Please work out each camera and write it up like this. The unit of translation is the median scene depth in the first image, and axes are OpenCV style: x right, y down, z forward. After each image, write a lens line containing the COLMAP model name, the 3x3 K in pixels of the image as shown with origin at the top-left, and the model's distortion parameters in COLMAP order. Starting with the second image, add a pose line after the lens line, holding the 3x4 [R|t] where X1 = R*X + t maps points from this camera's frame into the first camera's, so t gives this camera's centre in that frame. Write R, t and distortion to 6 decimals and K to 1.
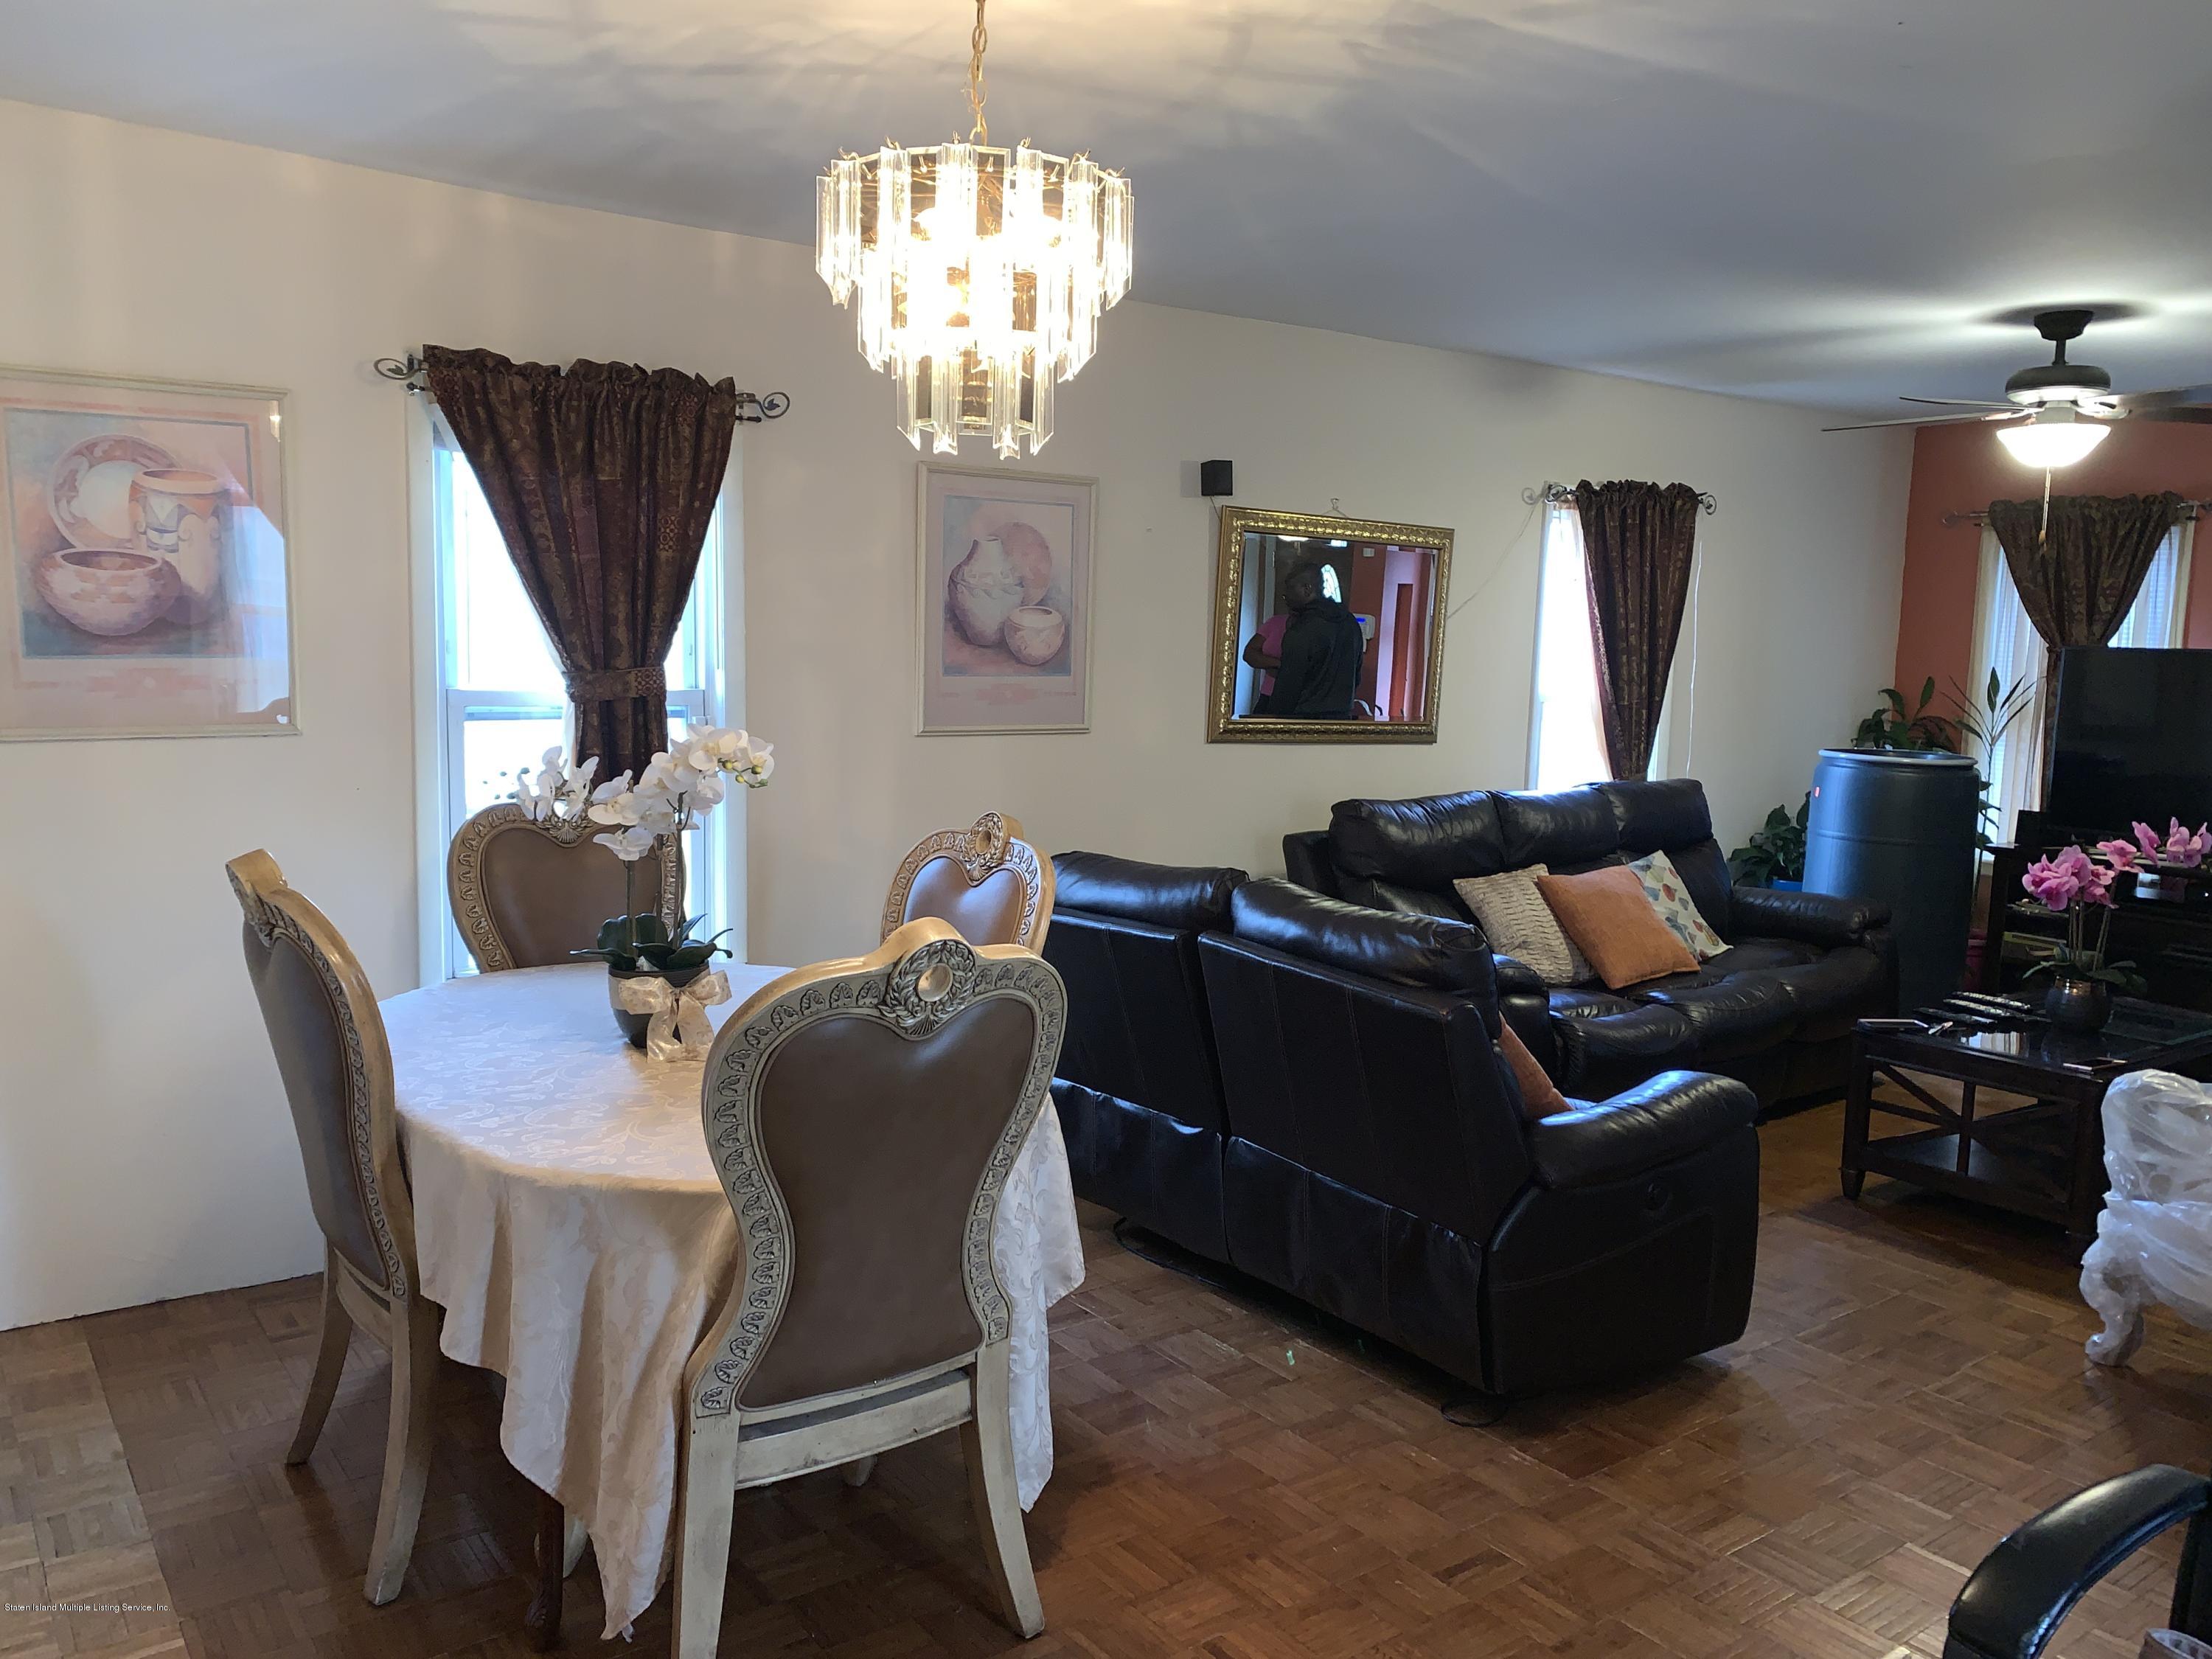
lens RADIAL K [[1688.9, 0, 1120.0], [0, 1688.9, 828.1], [0, 0, 1]] dist [0.027410, -0.031907]
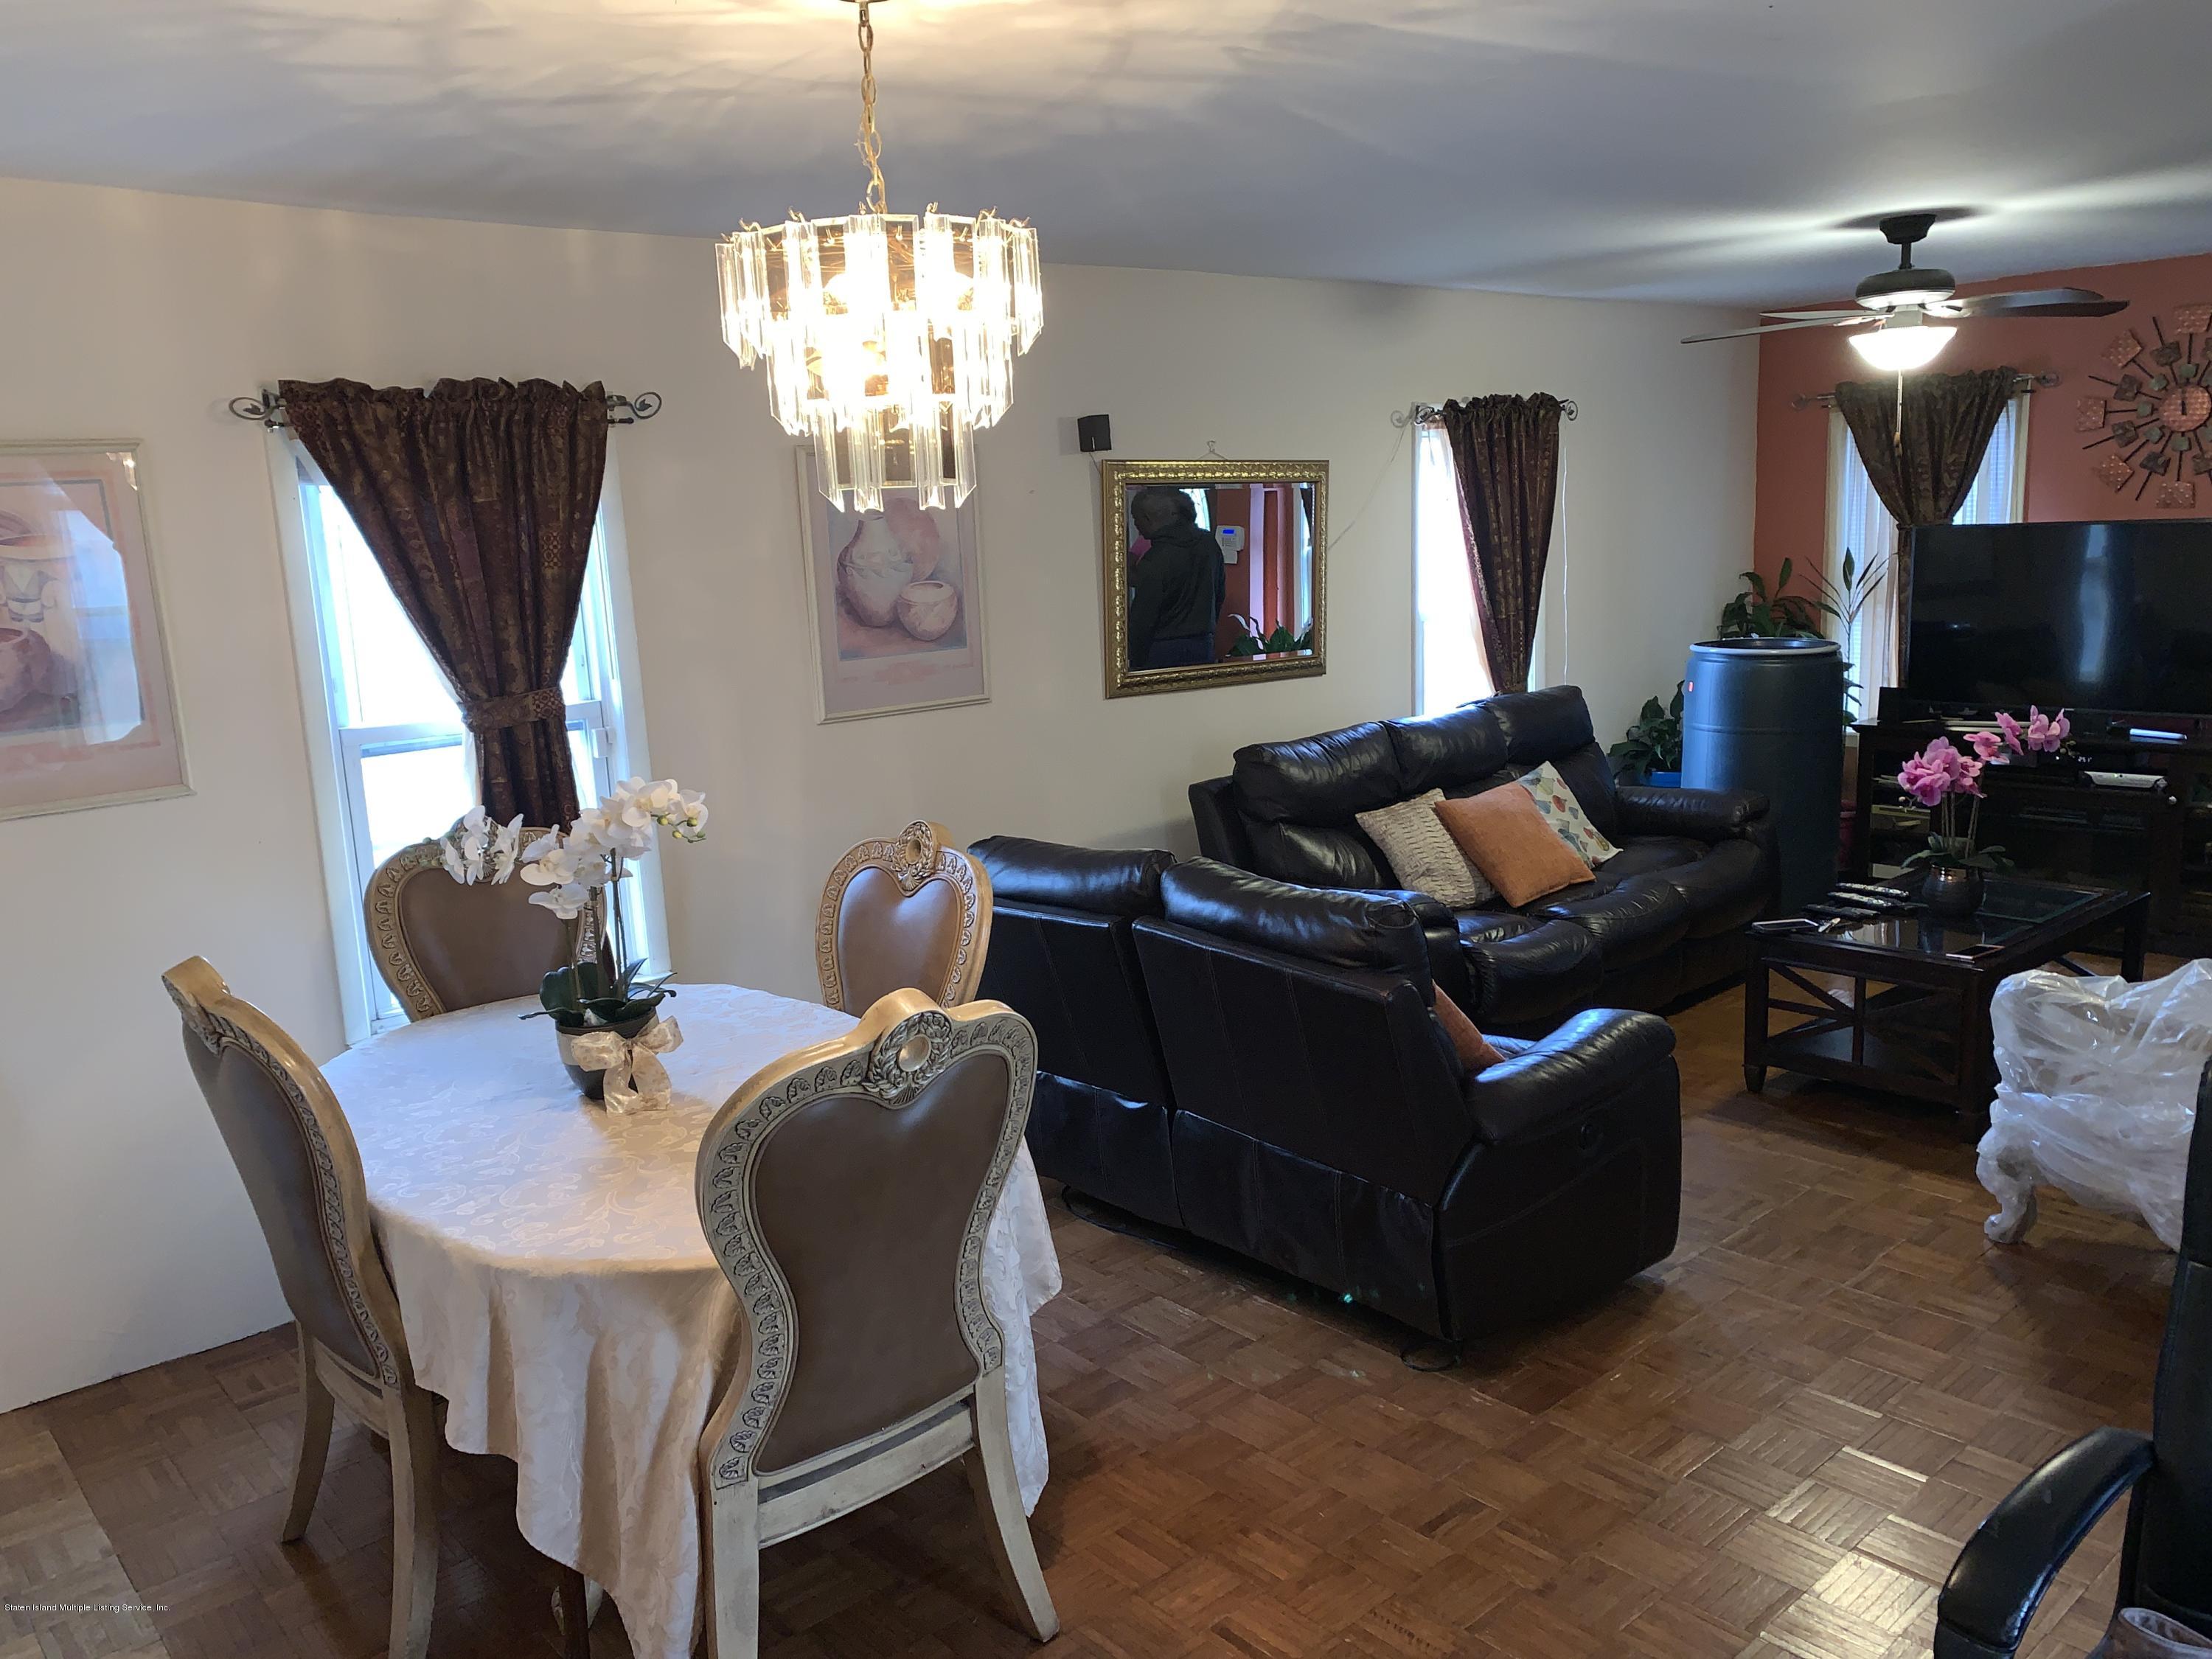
lens RADIAL K [[1688.9, 0, 1106.7], [0, 1688.9, 829.6], [0, 0, 1]] dist [0.027410, -0.031907]
pose [[0.994134, -0.084902, 0.066994, -0.030125], [0.080191, 0.994309, 0.070129, -0.061233], [-0.072567, -0.064346, 0.995286, -0.006958]]
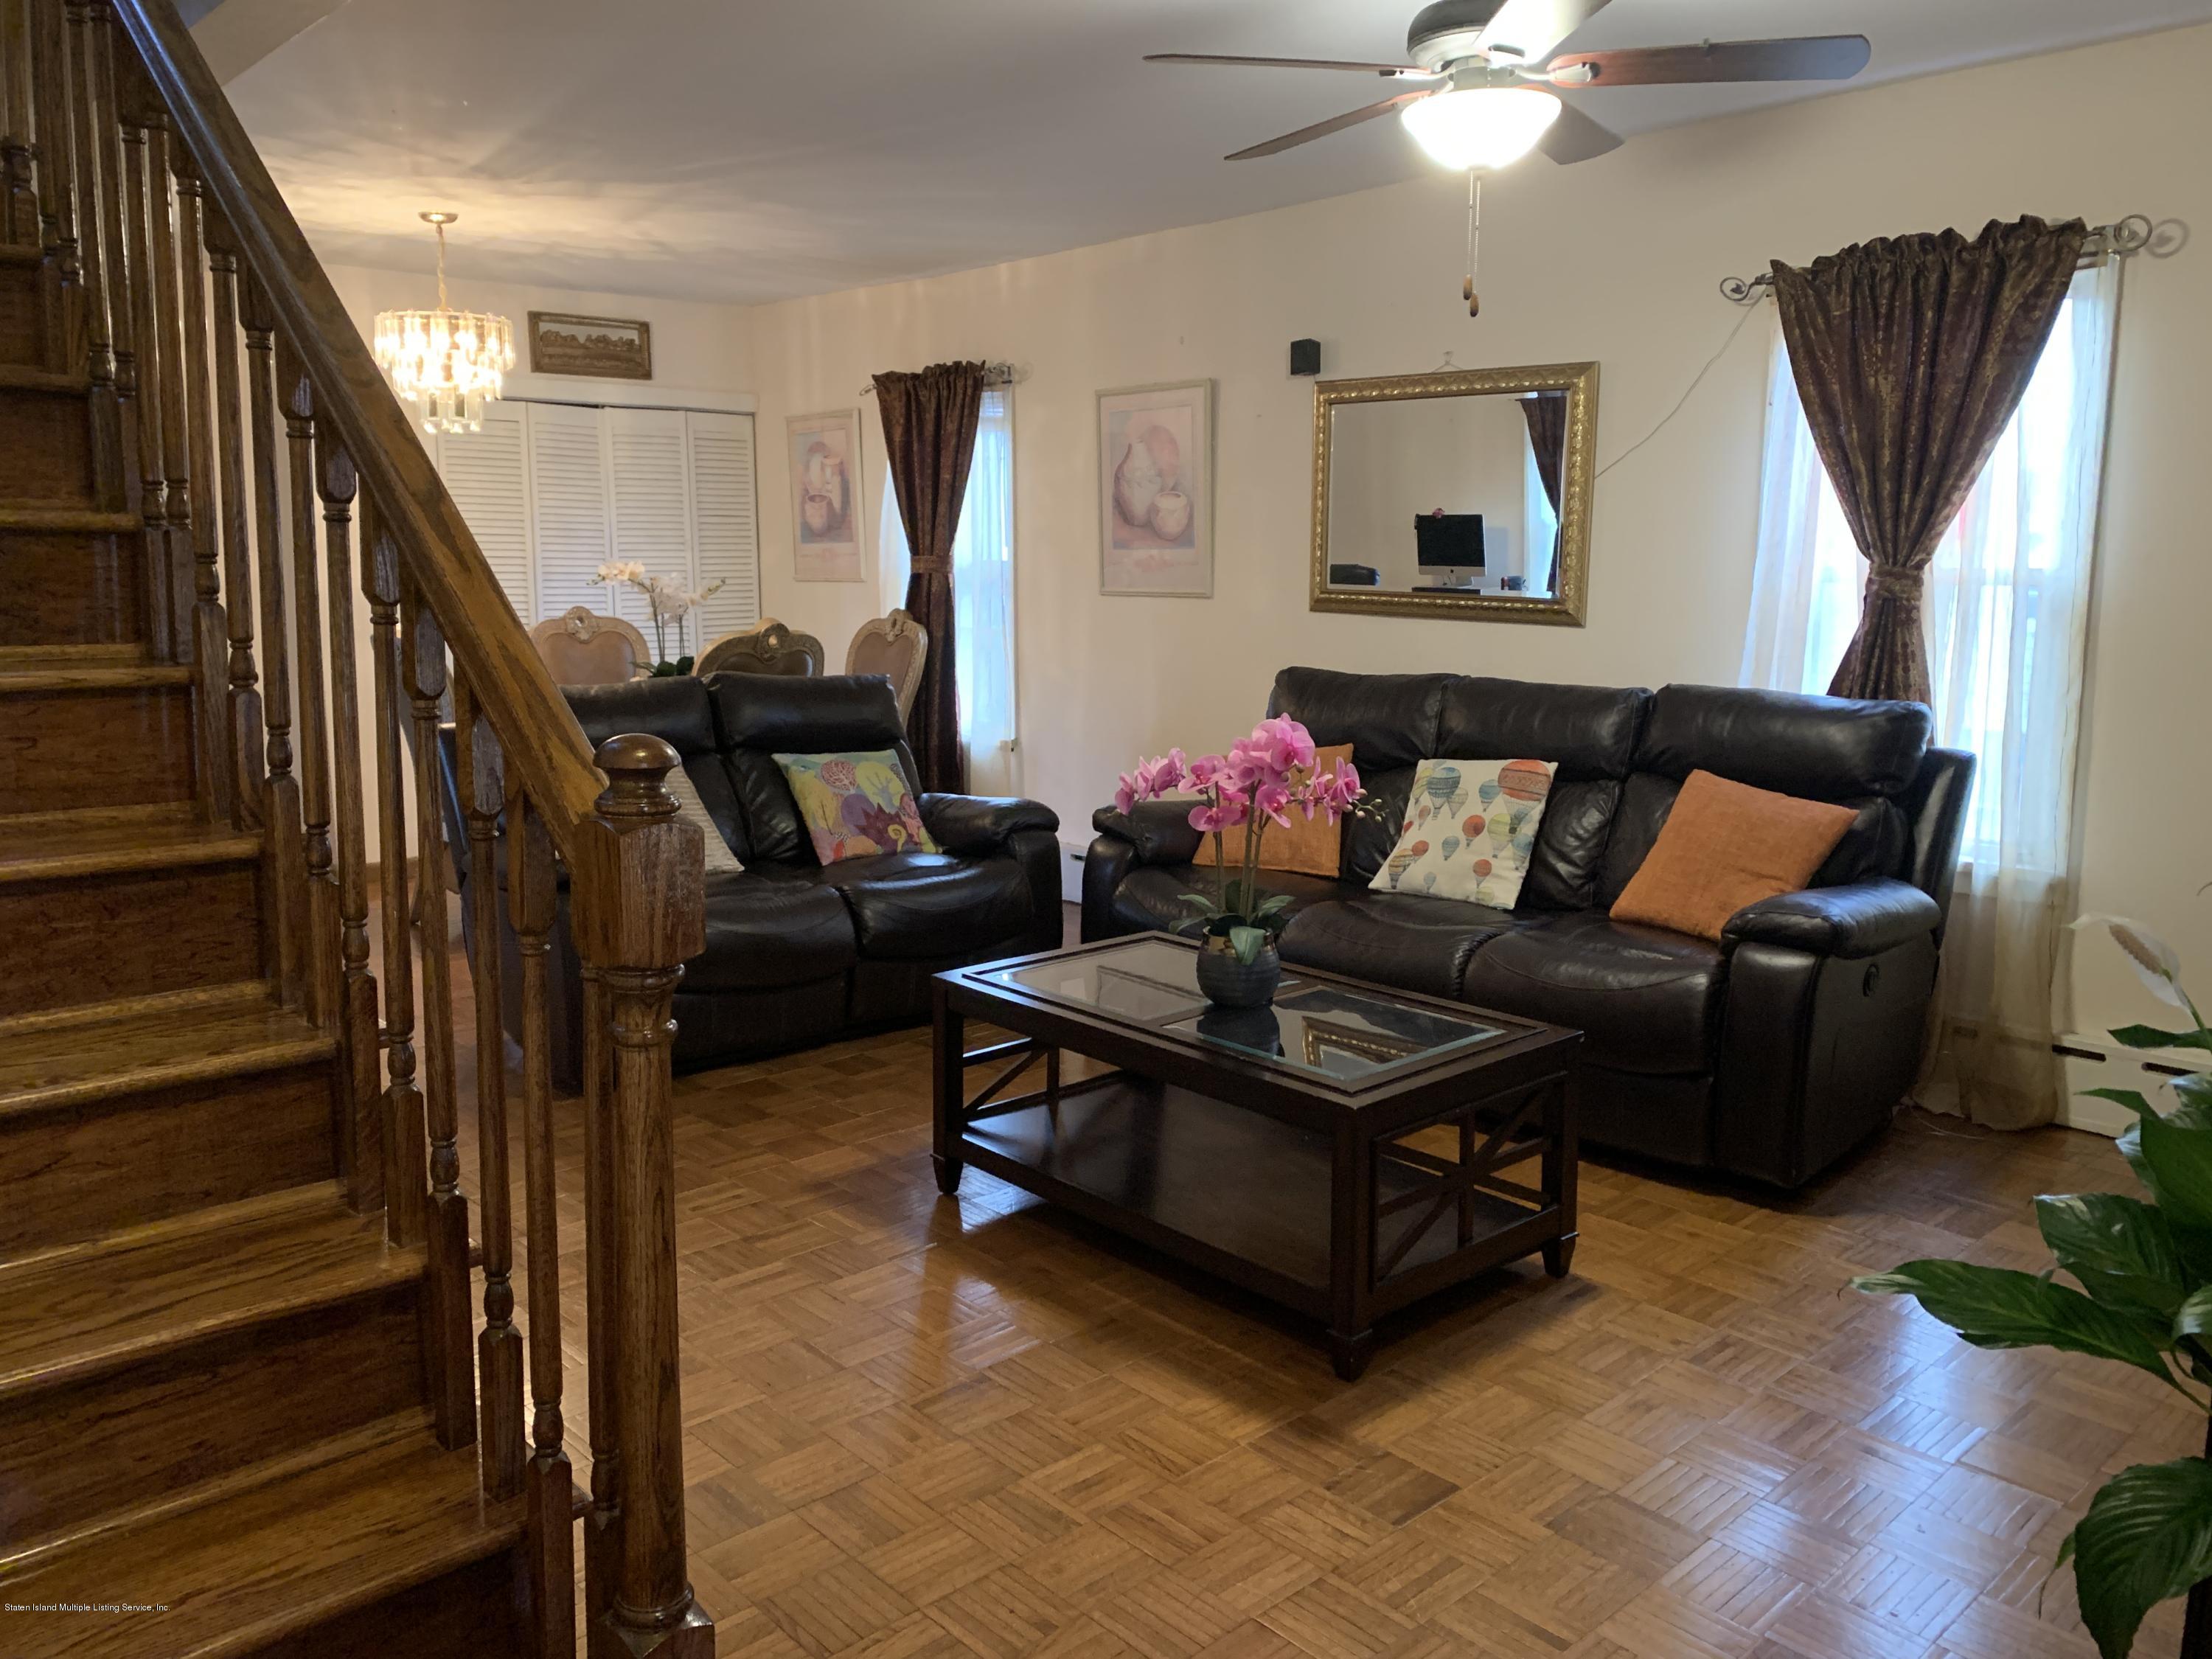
lens RADIAL K [[1688.9, 0, 1096.7], [0, 1688.9, 818.8], [0, 0, 1]] dist [0.027410, -0.031907]
pose [[0.104214, 0.129027, -0.986150, 1.542144], [-0.114445, 0.986518, 0.116980, -0.043777], [0.987948, 0.100669, 0.117575, 1.067110]]
